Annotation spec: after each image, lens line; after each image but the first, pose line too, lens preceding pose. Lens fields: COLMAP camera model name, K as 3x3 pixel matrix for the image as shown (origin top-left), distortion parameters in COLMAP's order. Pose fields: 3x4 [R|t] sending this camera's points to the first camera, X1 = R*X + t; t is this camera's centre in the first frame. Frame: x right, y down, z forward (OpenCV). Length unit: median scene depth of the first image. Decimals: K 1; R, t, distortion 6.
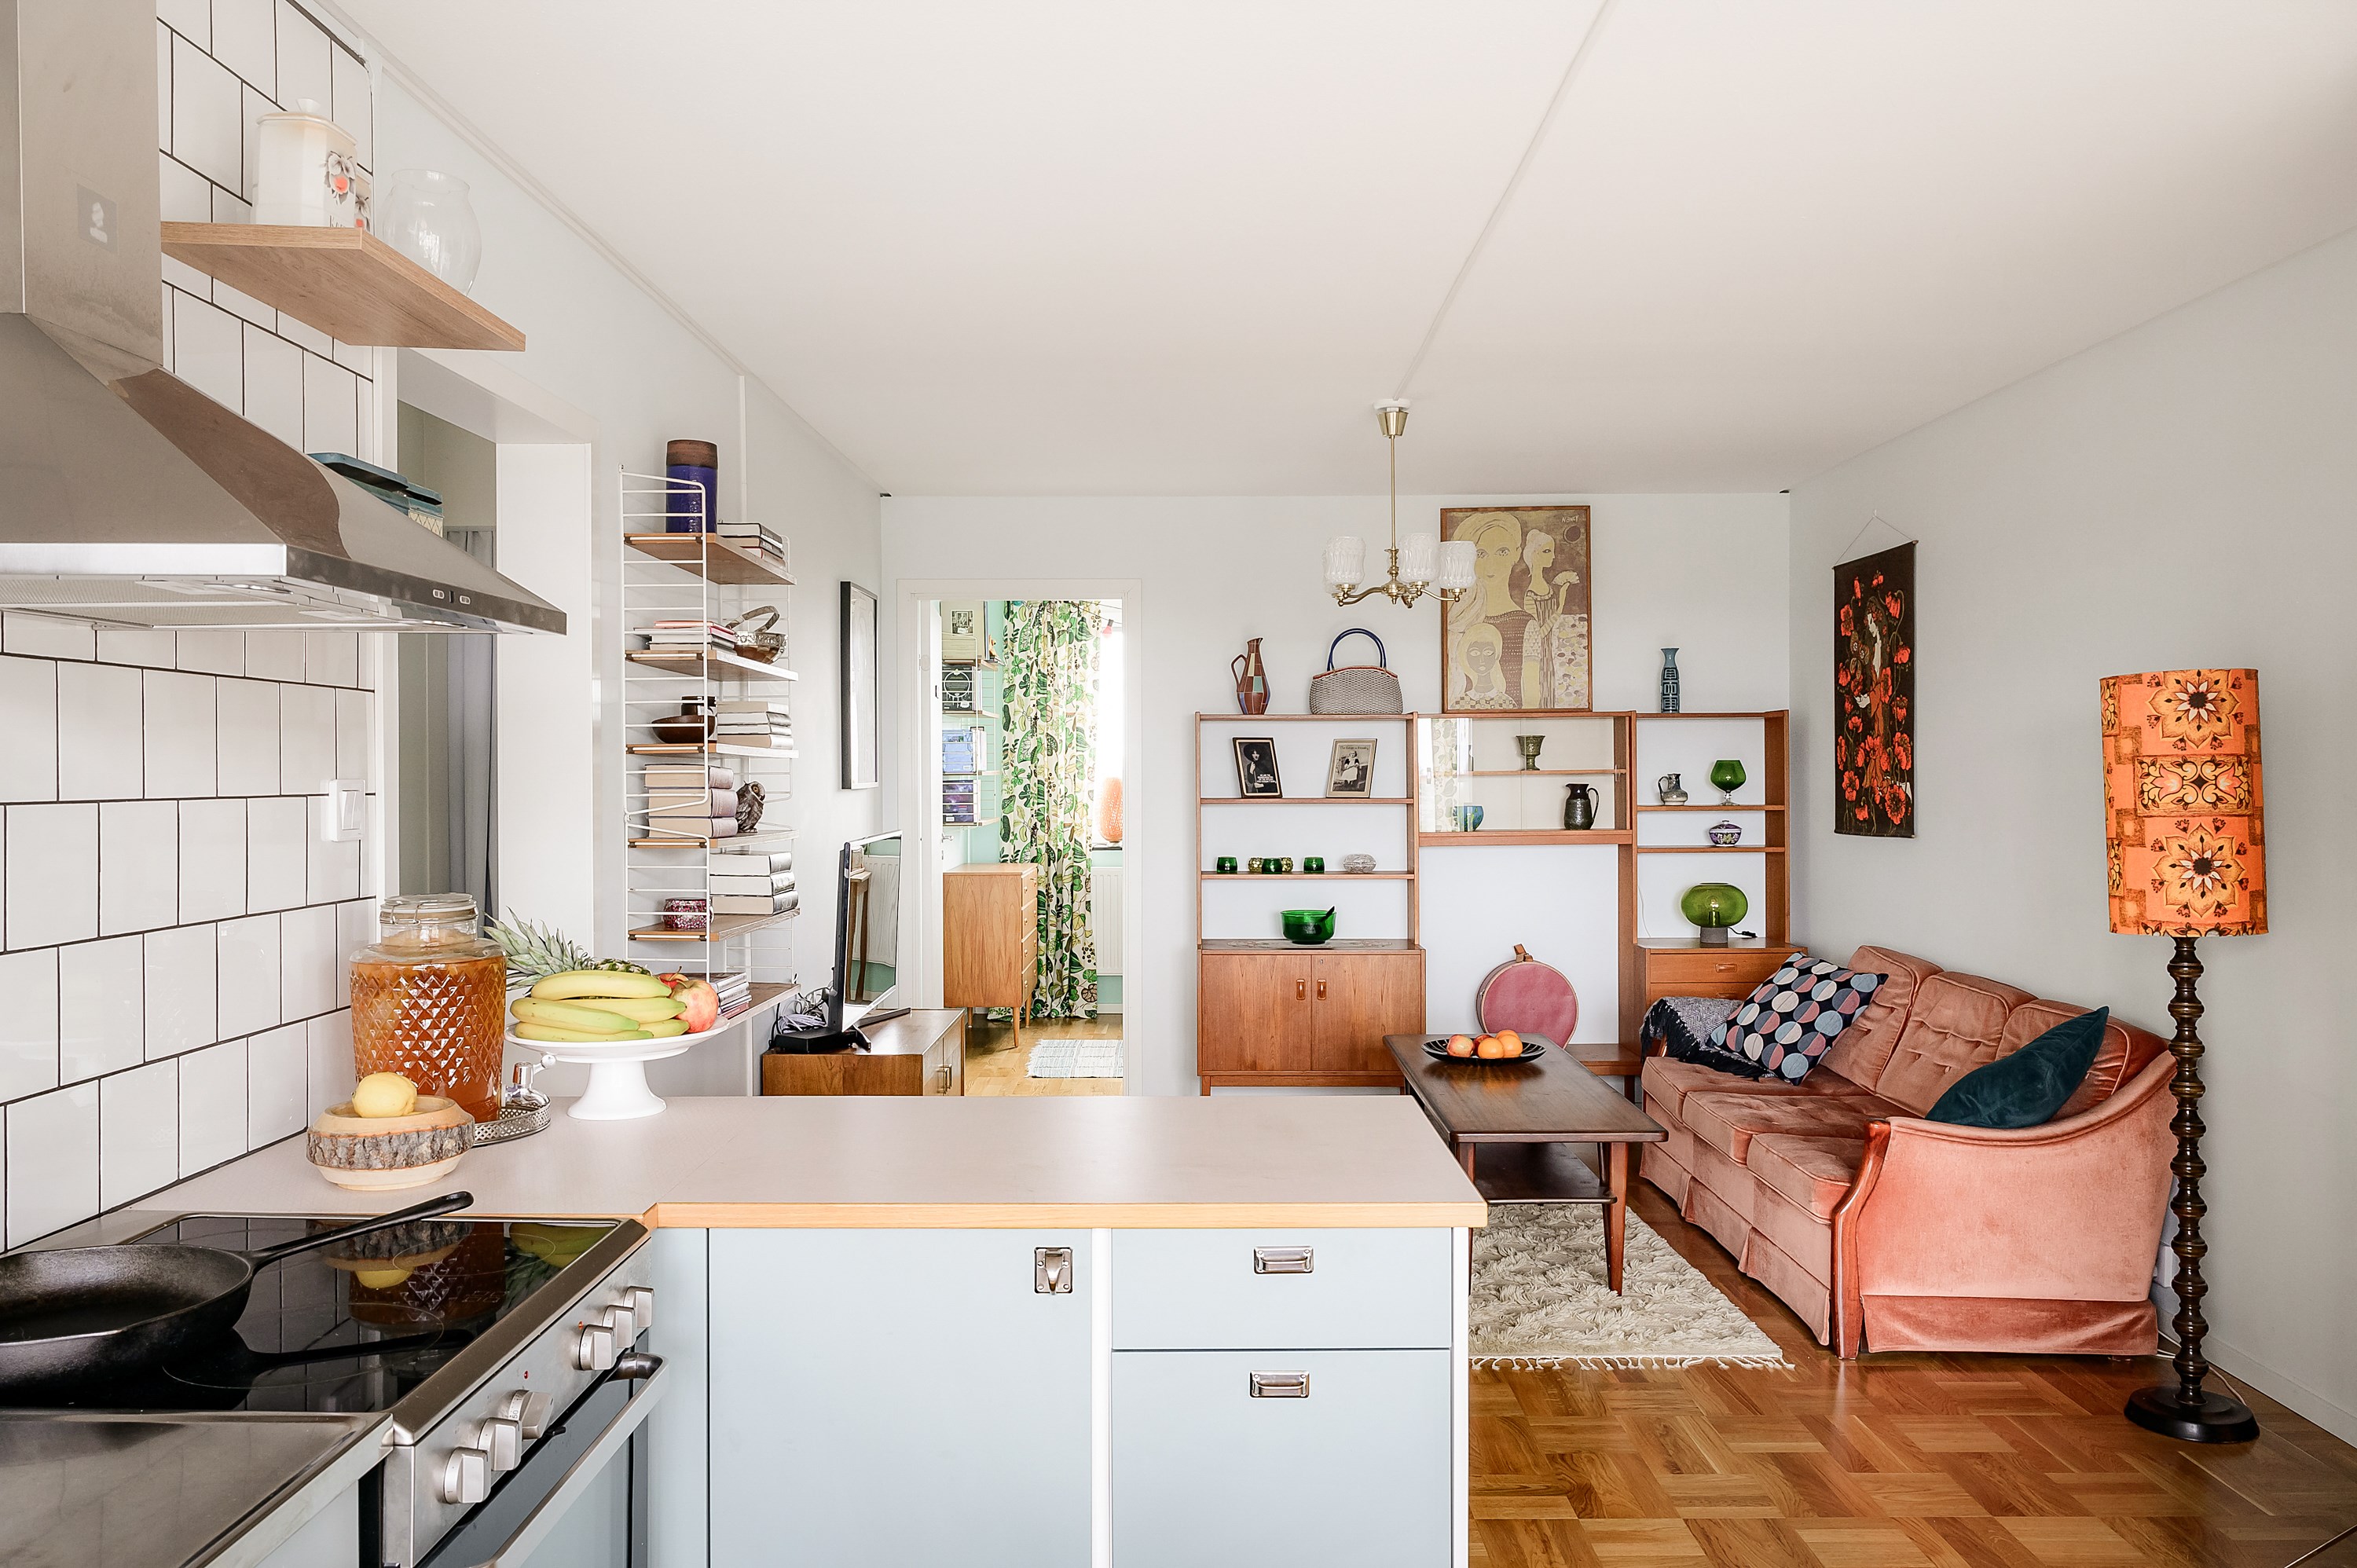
lens RADIAL K [[1853.6, 0, 1176.6], [0, 1853.6, 780.6], [0, 0, 1]] dist [0.002268, 0.000741]
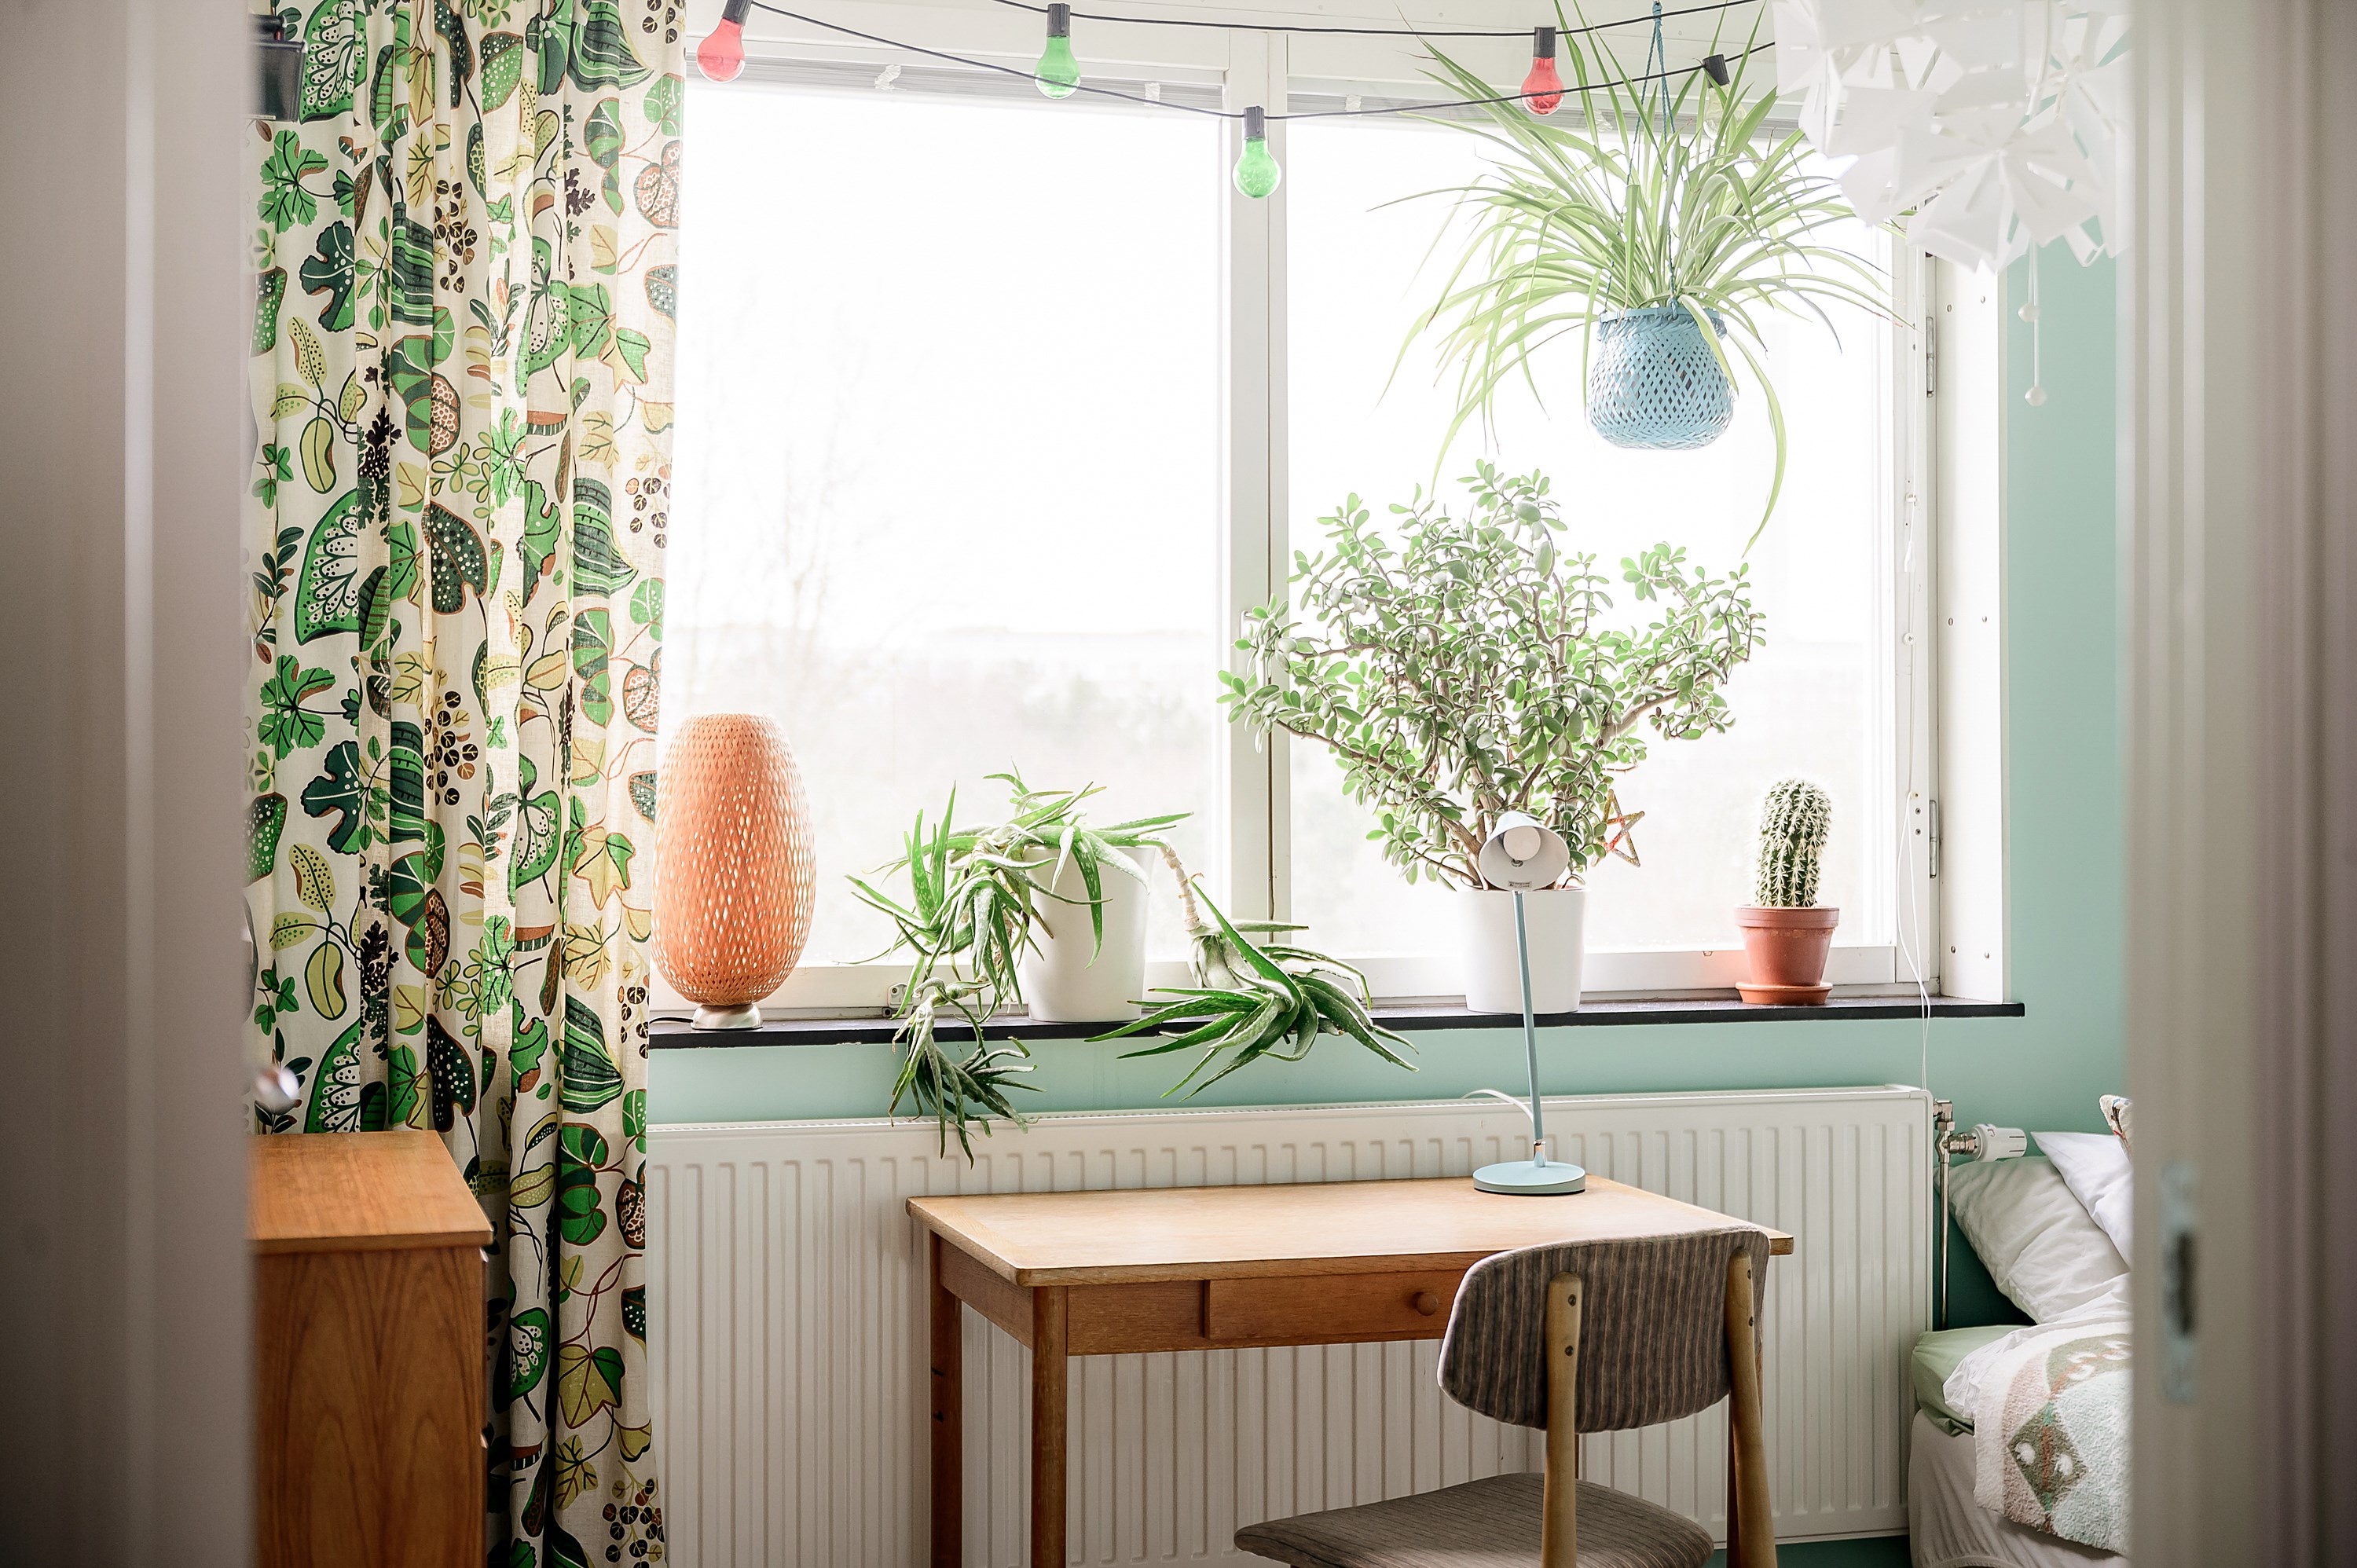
lens RADIAL K [[3190.1, 0, 1174.2], [0, 3190.1, 774.6], [0, 0, 1]] dist [-0.008331, 0.000000]
pose [[0.958736, 0.004198, 0.284268, -0.092753], [-0.003692, 0.999991, -0.002318, 0.005961], [-0.284275, 0.001173, 0.958742, 0.625264]]
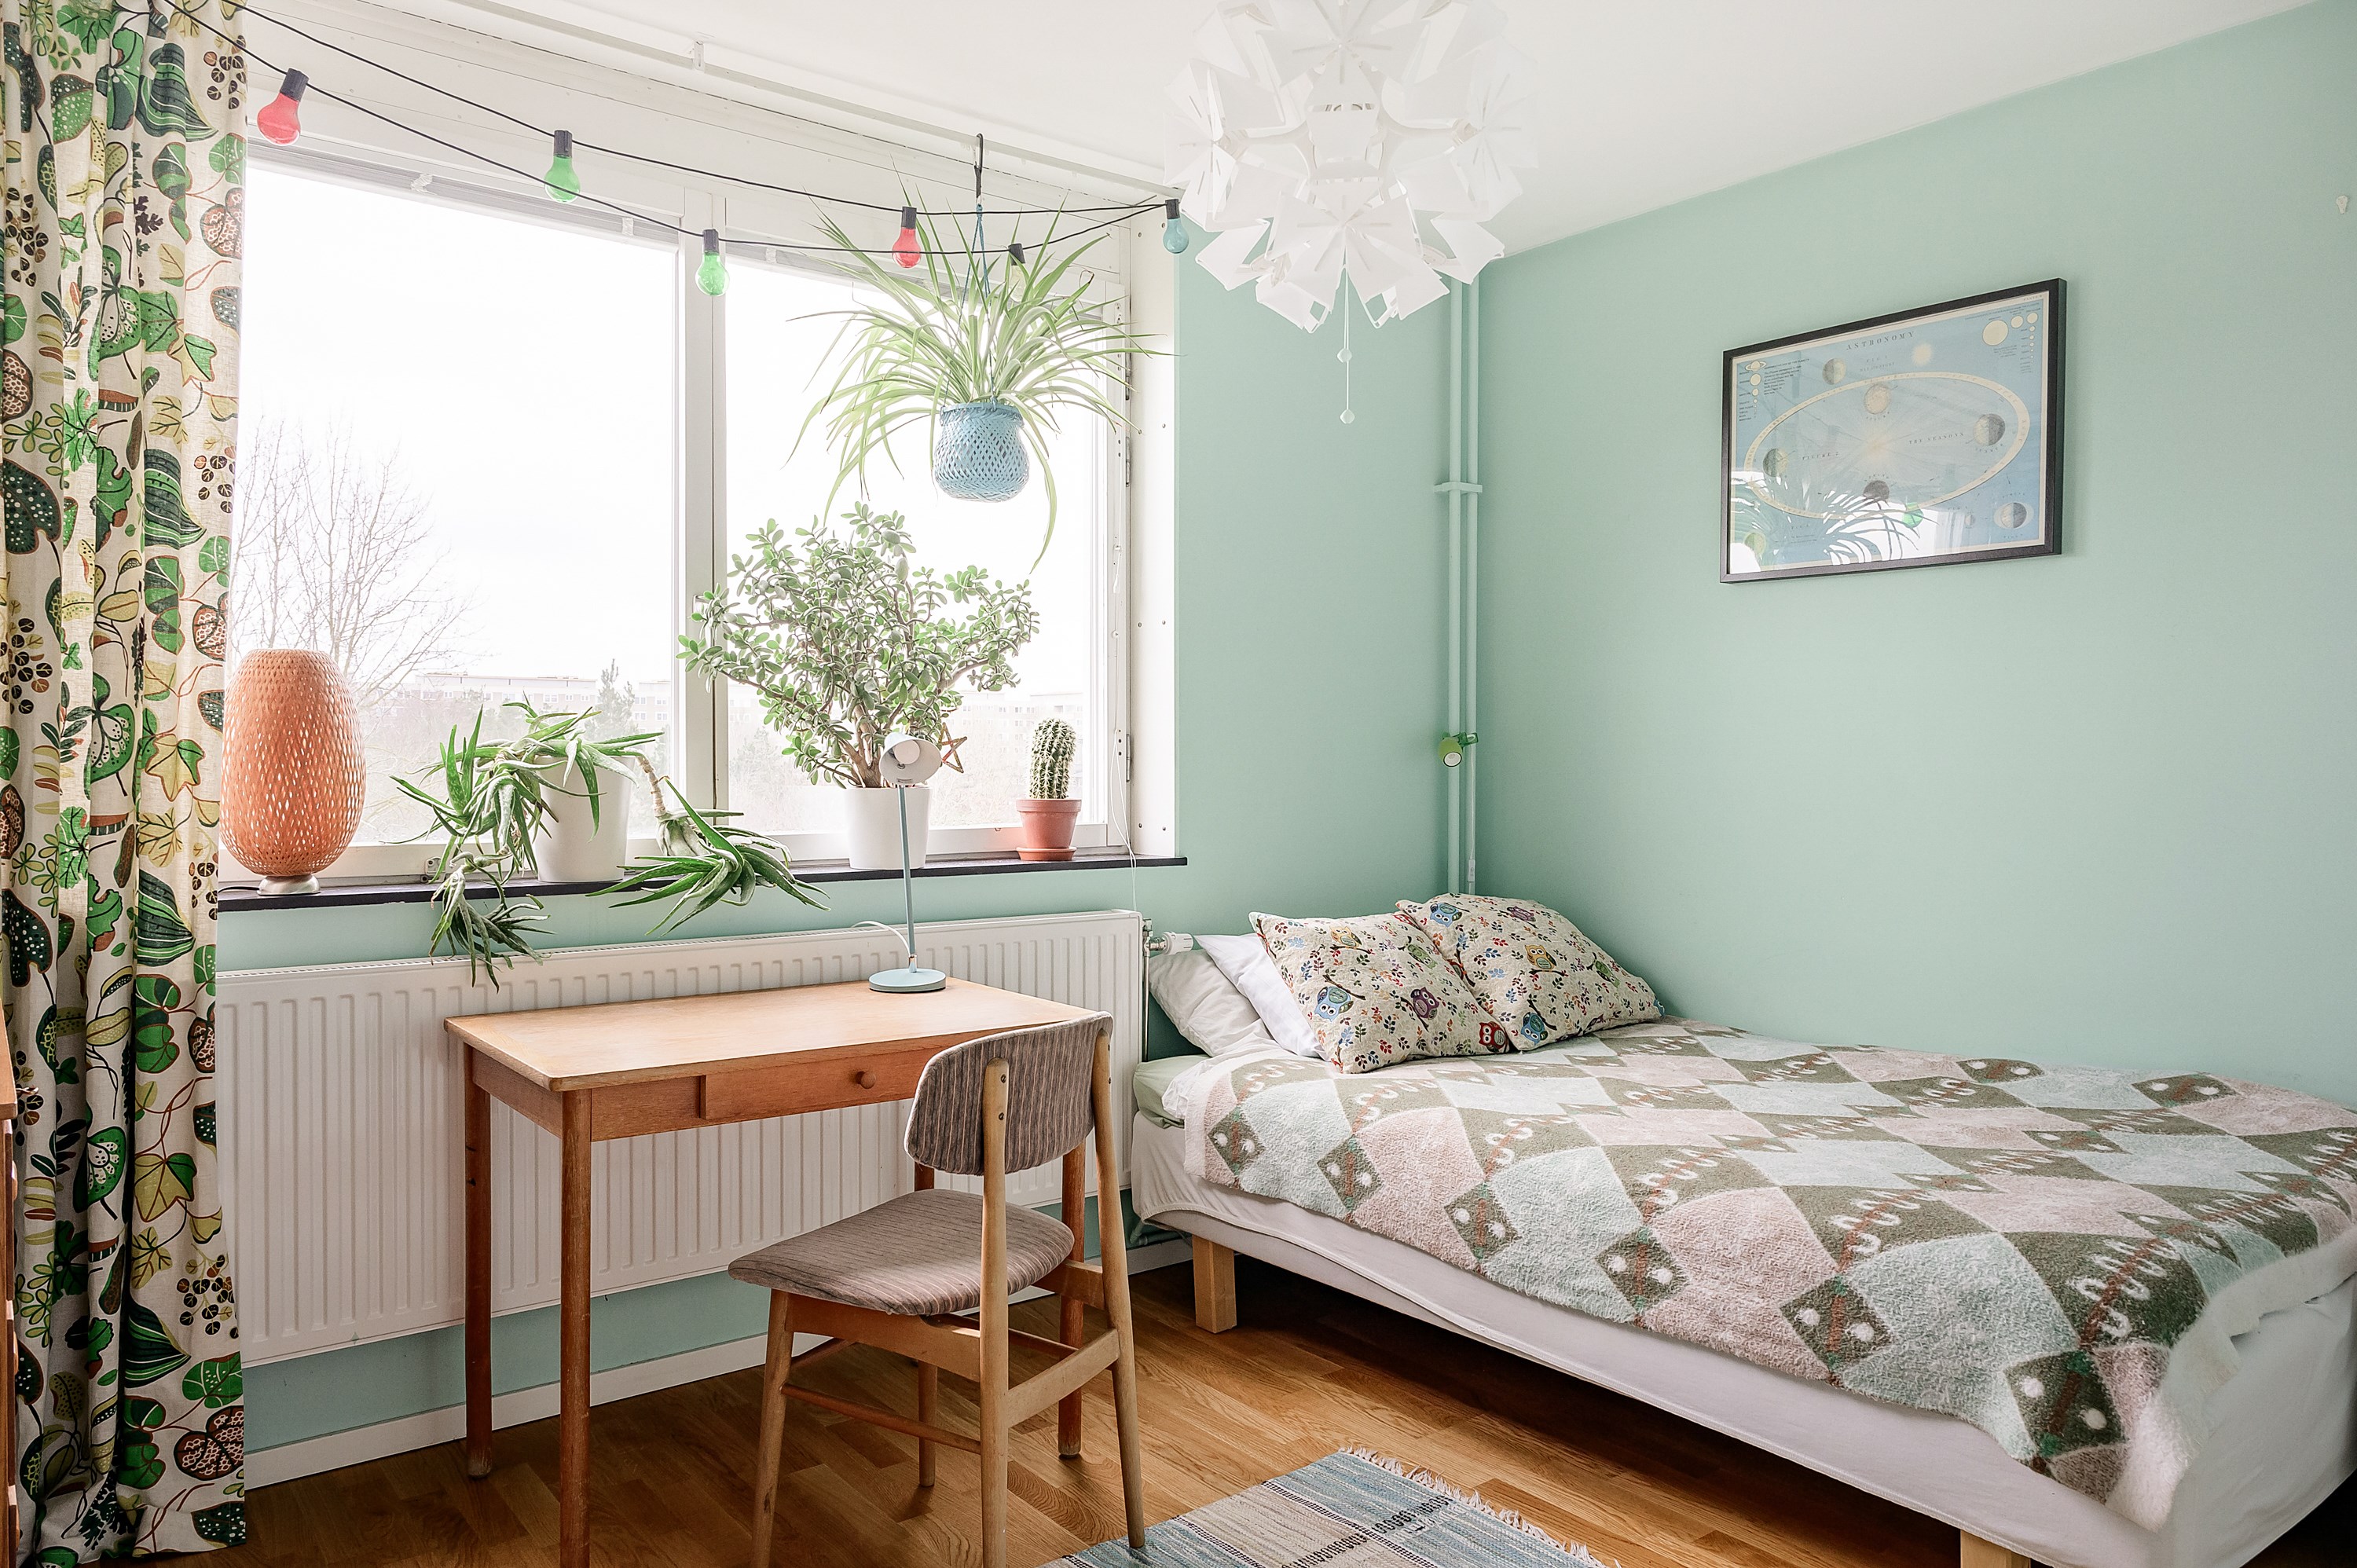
lens RADIAL K [[1611.2, 0, 1193.5], [0, 1611.2, 782.1], [0, 0, 1]] dist [0.004900, -0.004714]
pose [[0.791713, -0.003194, 0.610886, -0.076633], [-0.007142, 0.999870, 0.014483, 0.013923], [-0.610852, -0.015829, 0.791586, 0.726498]]
